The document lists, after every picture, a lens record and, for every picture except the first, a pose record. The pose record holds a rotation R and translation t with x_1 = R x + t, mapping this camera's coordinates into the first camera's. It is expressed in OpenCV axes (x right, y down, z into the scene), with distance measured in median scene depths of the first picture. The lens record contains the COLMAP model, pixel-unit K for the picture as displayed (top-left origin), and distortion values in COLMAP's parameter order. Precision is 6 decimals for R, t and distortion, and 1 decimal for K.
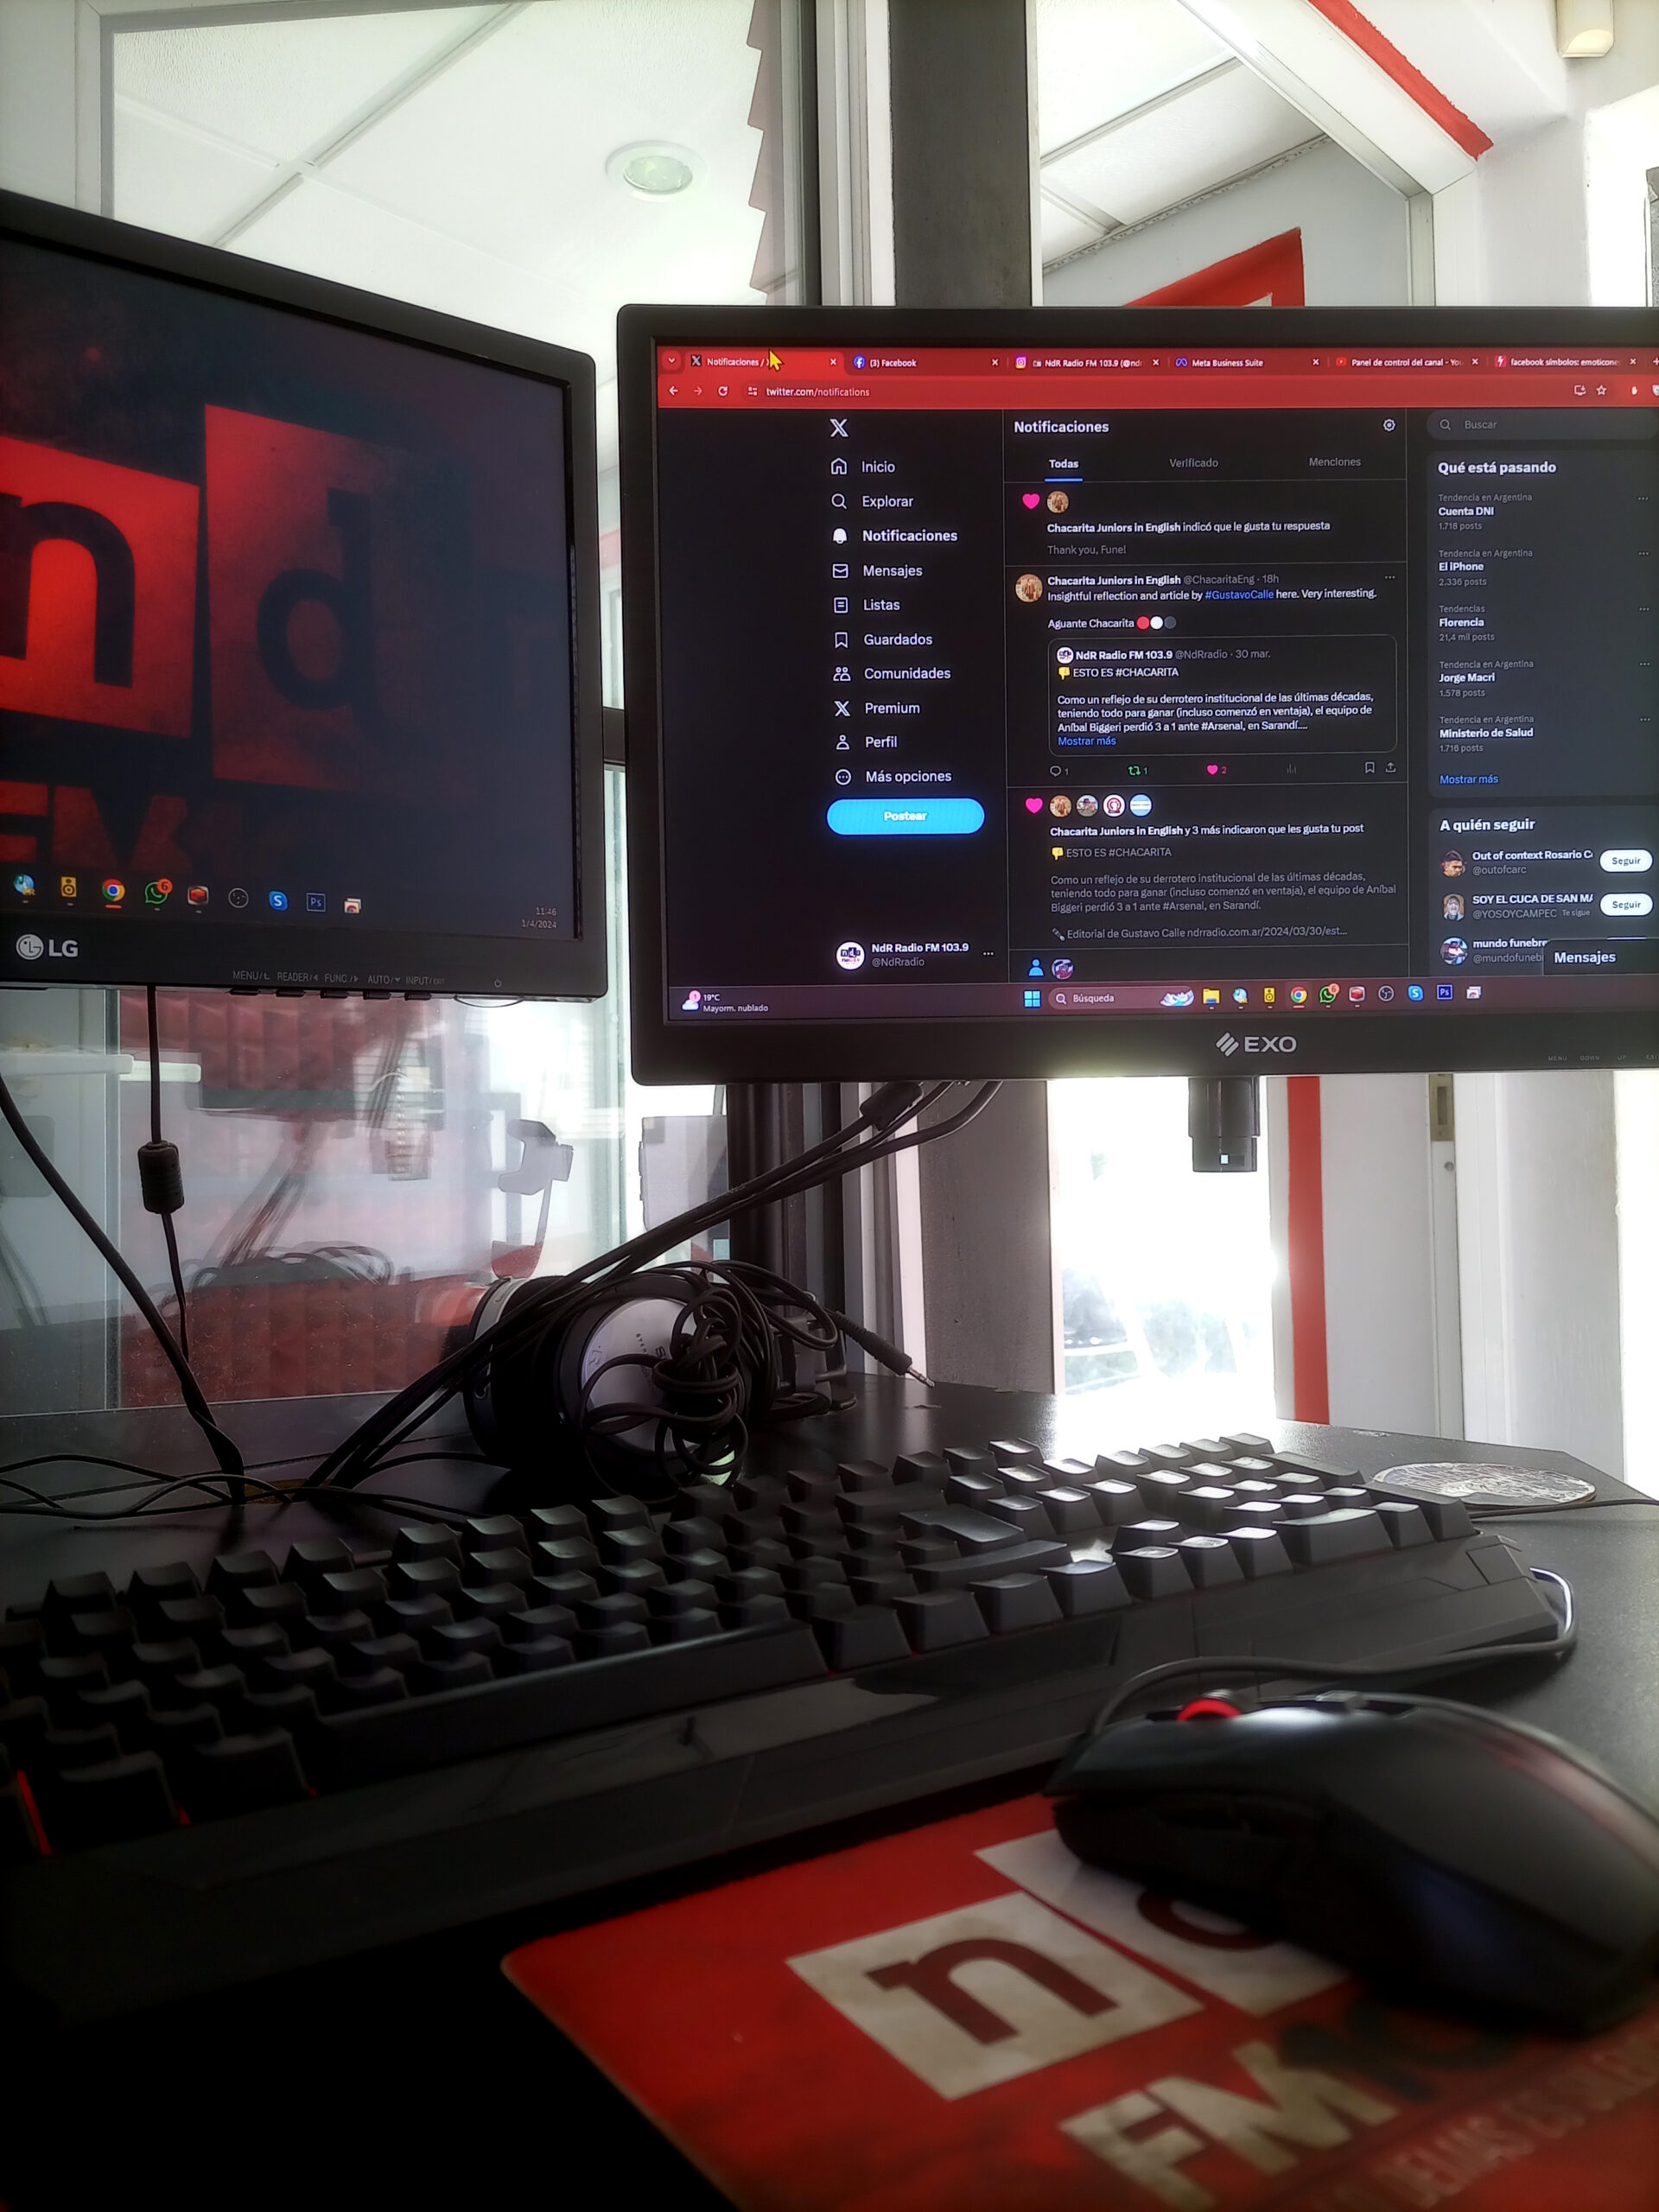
lens RADIAL K [[1661.5, 0, 829.5], [0, 1661.5, 1106.0], [0, 0, 1]] dist [0.085772, -0.119051]
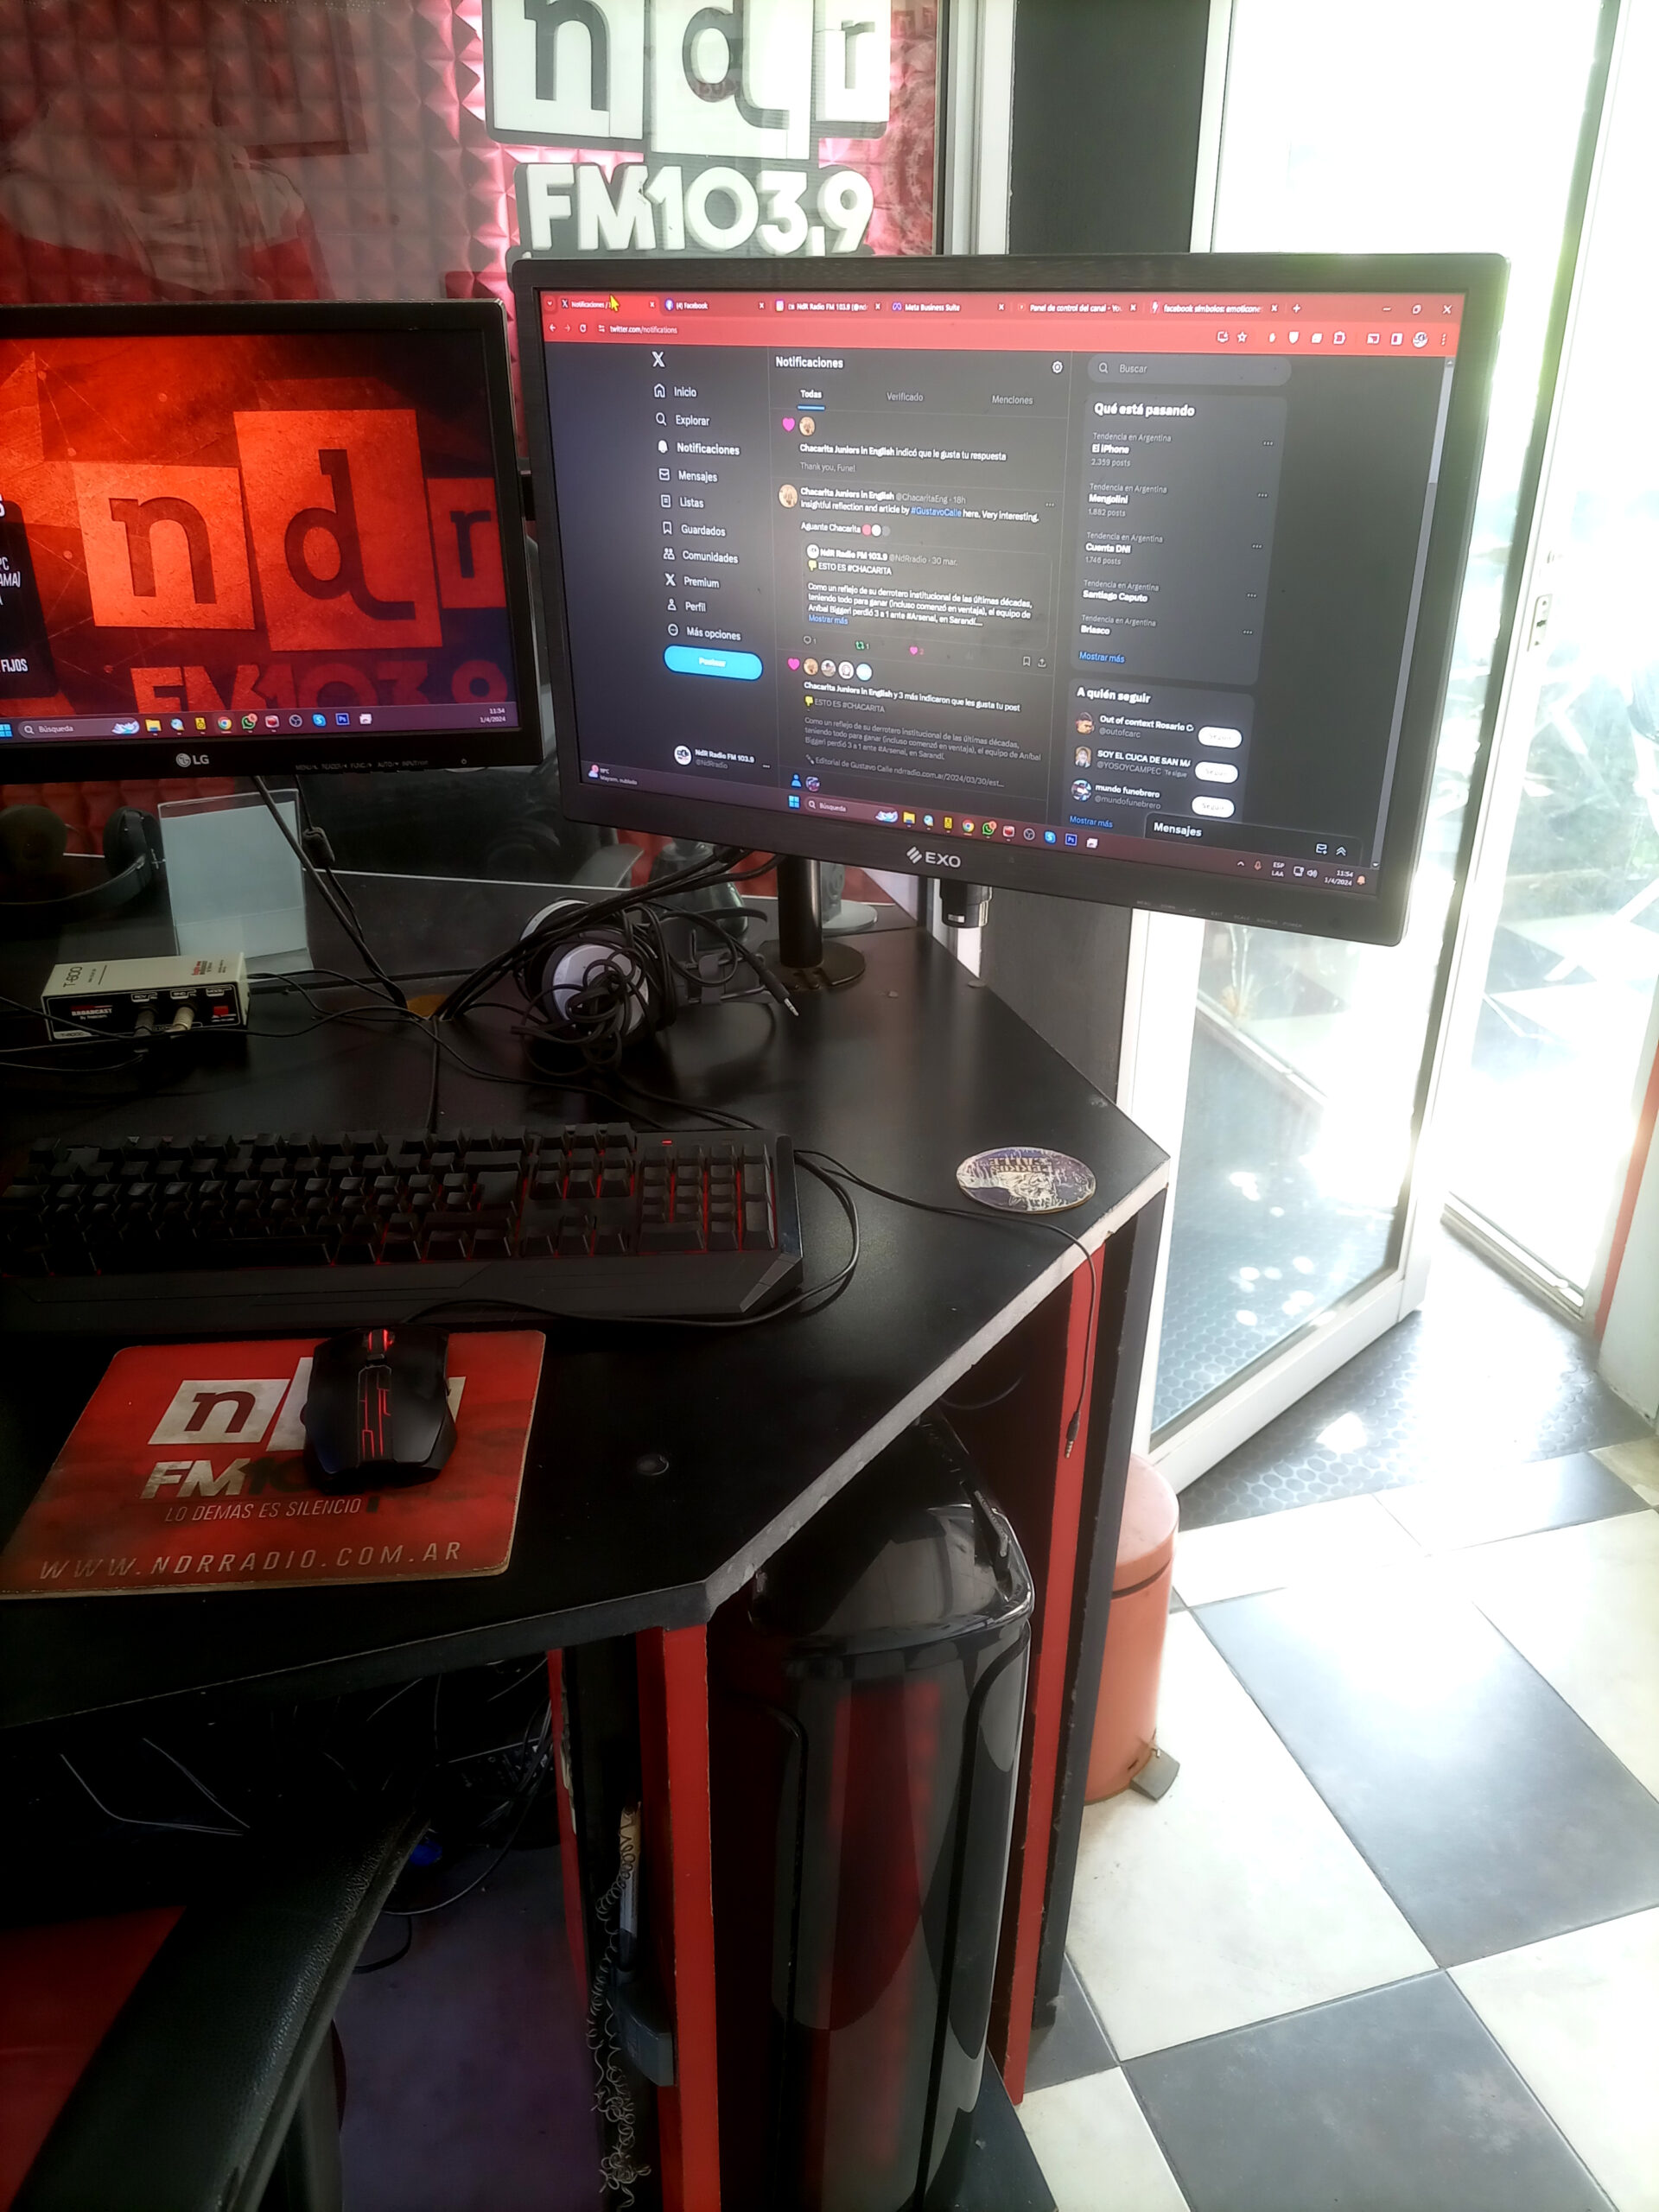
lens RADIAL K [[1638.7, 0, 829.5], [0, 1638.7, 1106.0], [0, 0, 1]] dist [0.103388, -0.139659]
pose [[0.875739, 0.228034, -0.425537, 0.808320], [-0.008747, 0.888771, 0.458268, -0.478904], [0.482705, -0.397601, 0.780326, -0.189318]]
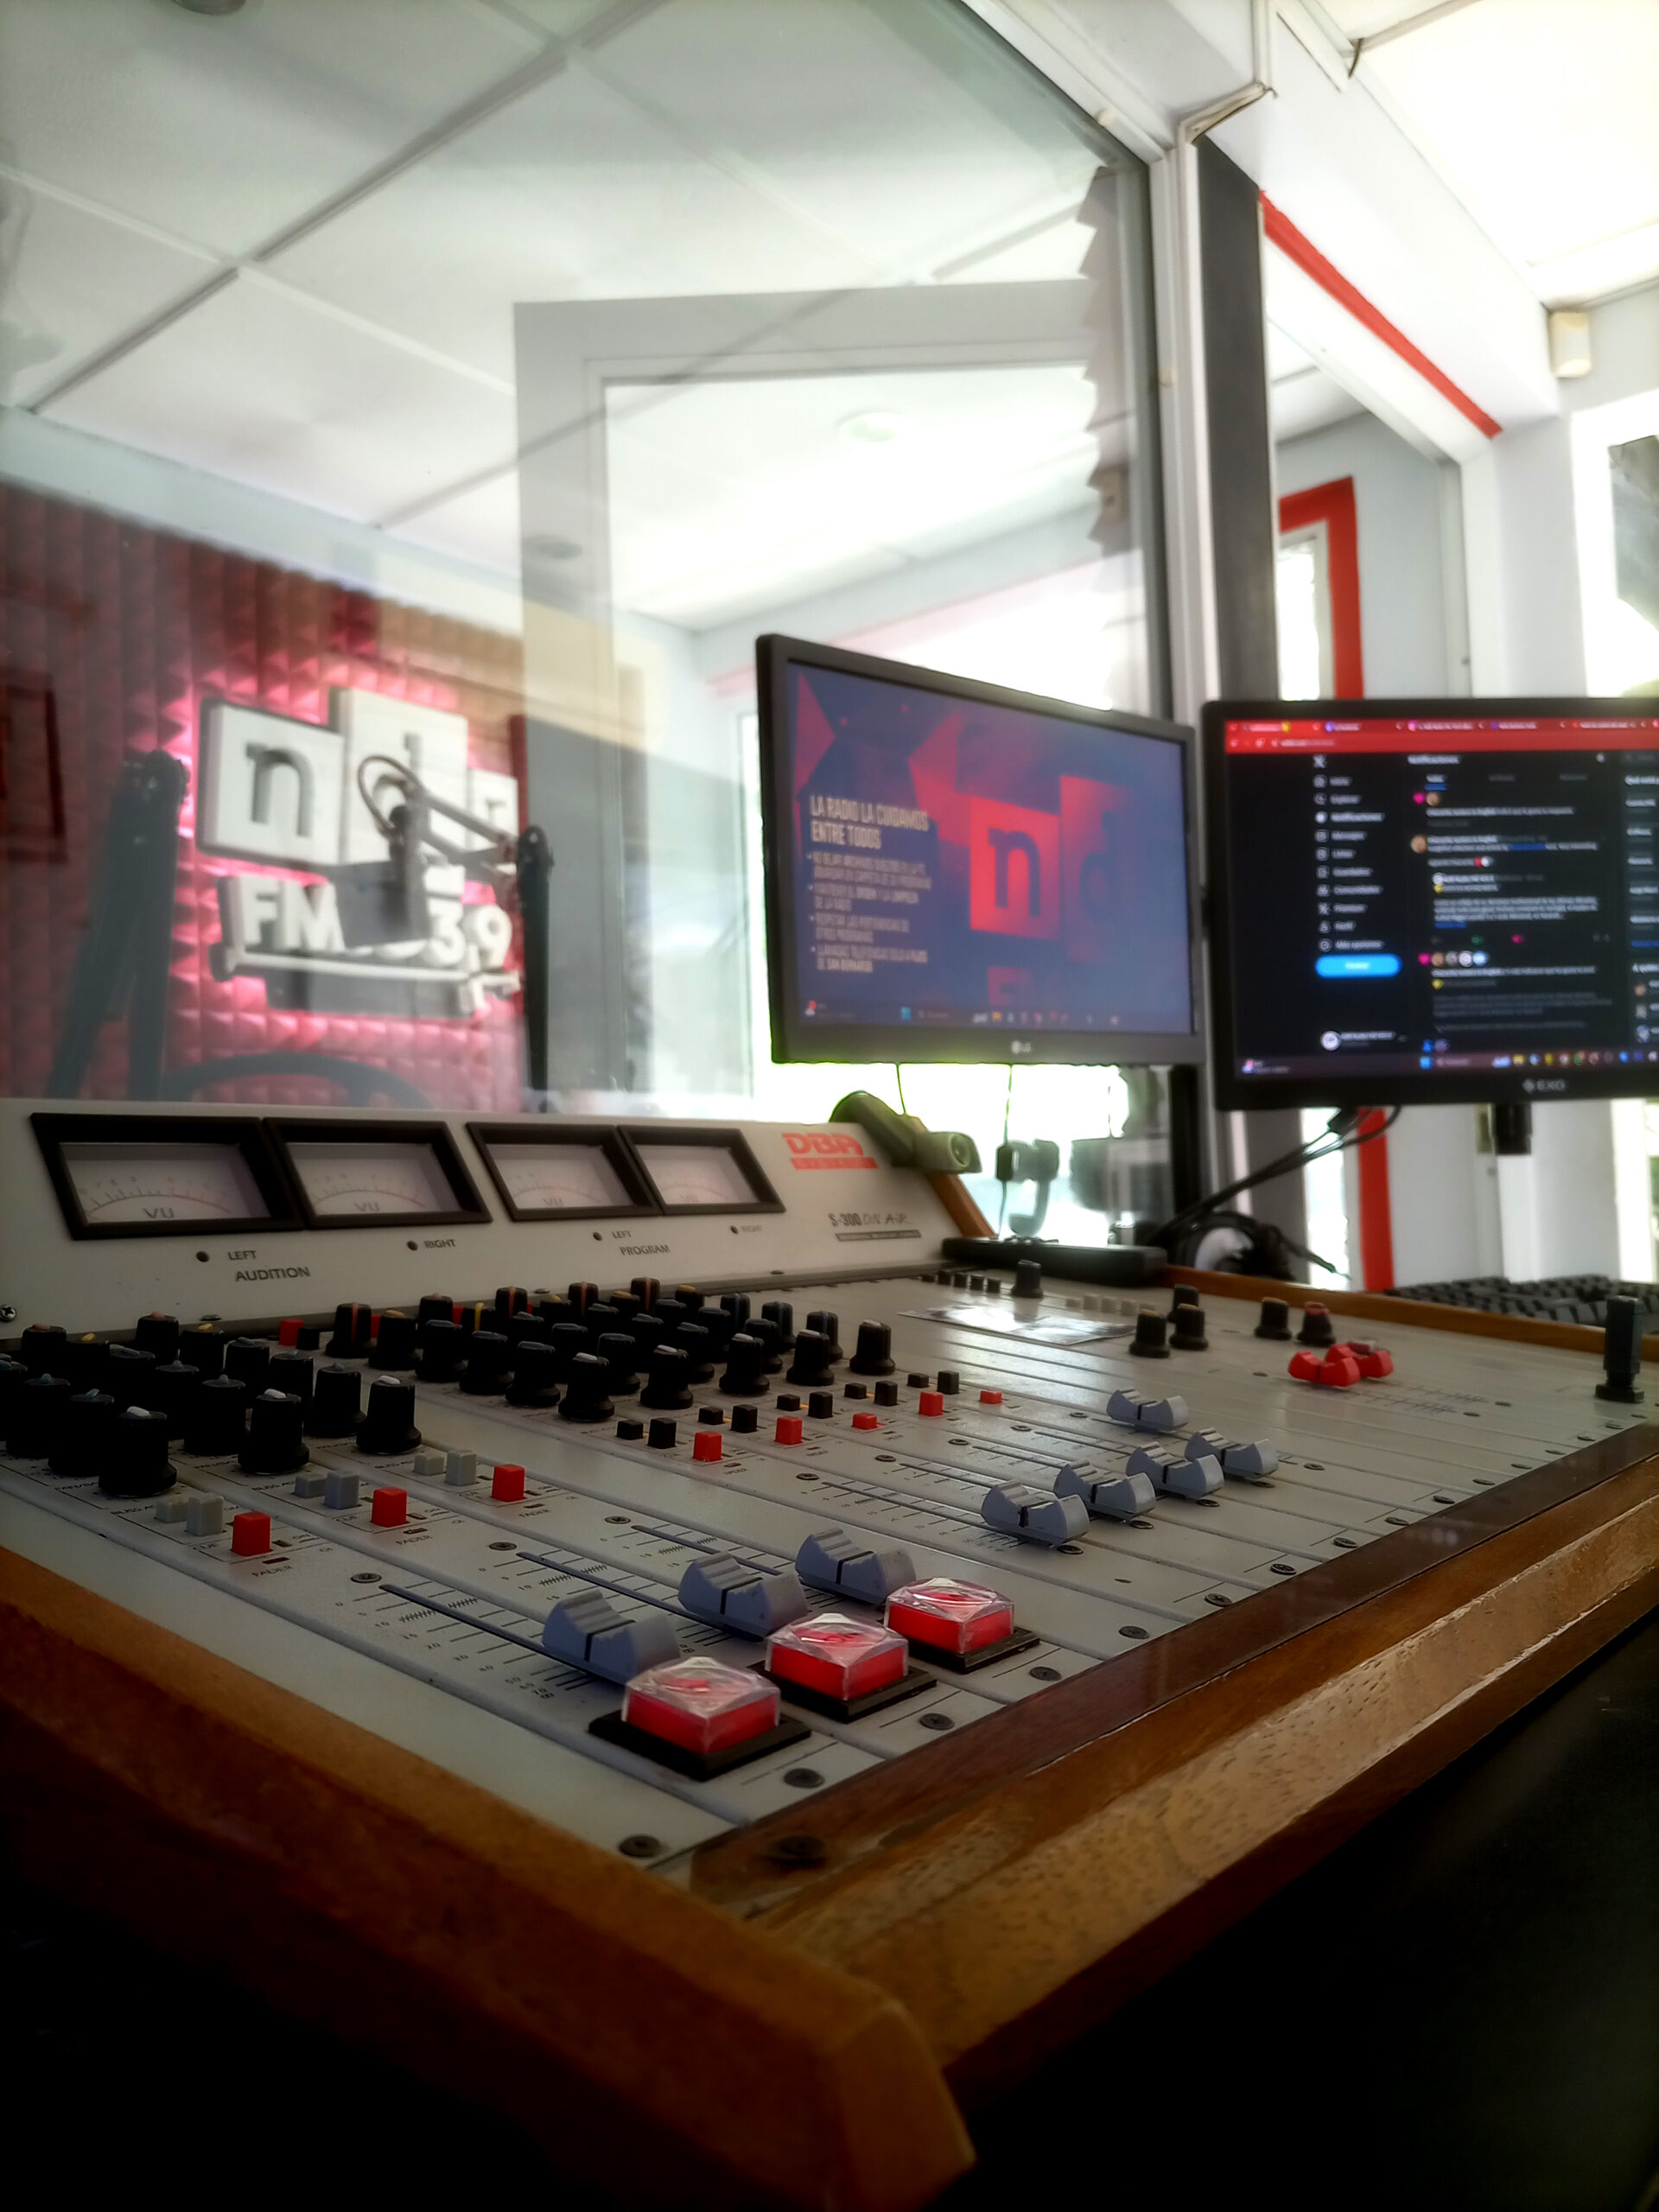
lens RADIAL K [[1661.5, 0, 829.5], [0, 1661.5, 1106.0], [0, 0, 1]] dist [0.085772, -0.119051]
pose [[0.996764, -0.015312, 0.078909, -0.689146], [0.017507, 0.999477, -0.027196, 0.023201], [-0.078452, 0.028489, 0.996511, -0.808786]]
